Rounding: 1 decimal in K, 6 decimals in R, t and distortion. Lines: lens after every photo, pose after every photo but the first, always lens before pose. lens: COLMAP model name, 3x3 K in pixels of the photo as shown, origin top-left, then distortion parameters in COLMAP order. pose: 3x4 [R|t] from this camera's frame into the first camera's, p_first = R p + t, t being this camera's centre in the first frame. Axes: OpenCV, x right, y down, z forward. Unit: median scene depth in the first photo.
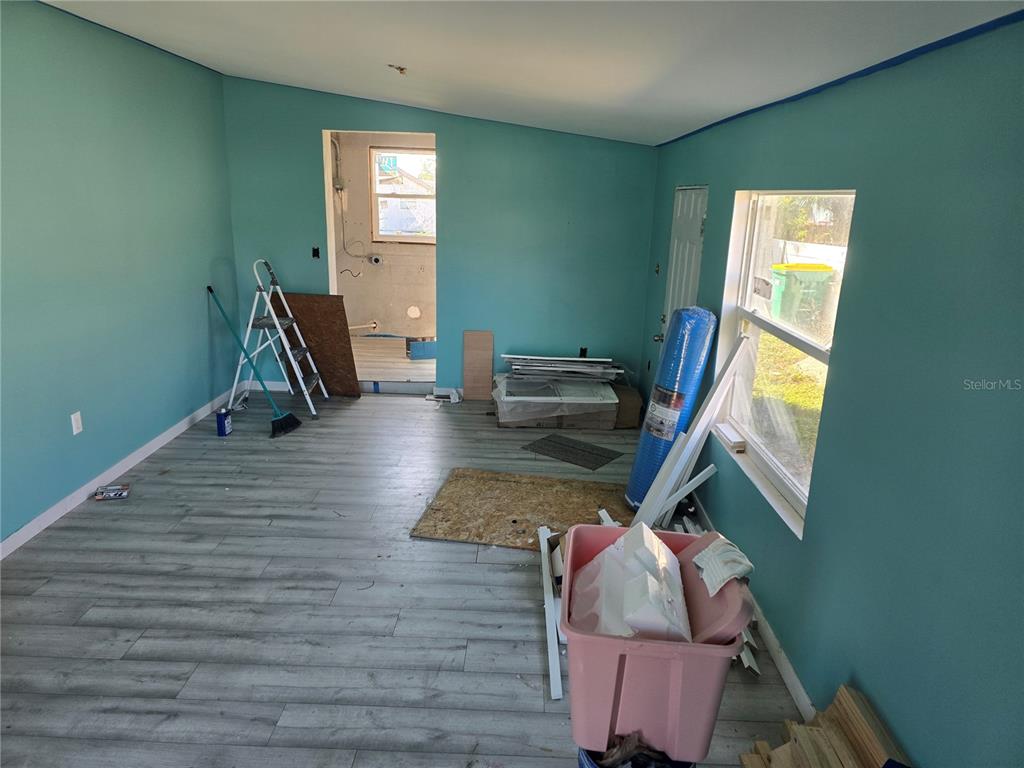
lens RADIAL K [[692.3, 0, 512.7], [0, 692.3, 387.6], [0, 0, 1]] dist [0.073747, -0.069762]
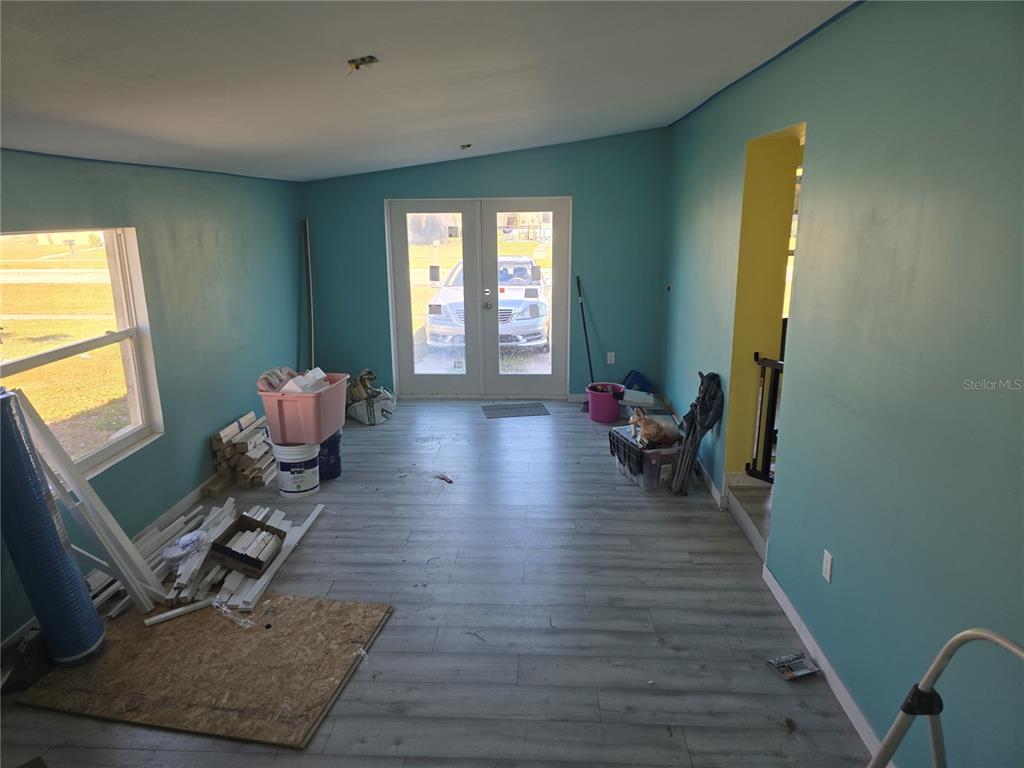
lens RADIAL K [[692.3, 0, 512.7], [0, 692.3, 387.6], [0, 0, 1]] dist [0.073747, -0.069762]
pose [[-0.999483, -0.027342, 0.016939, -0.308892], [-0.015162, 0.864995, 0.501551, -0.501849], [-0.028365, 0.501035, -0.864962, 1.626895]]
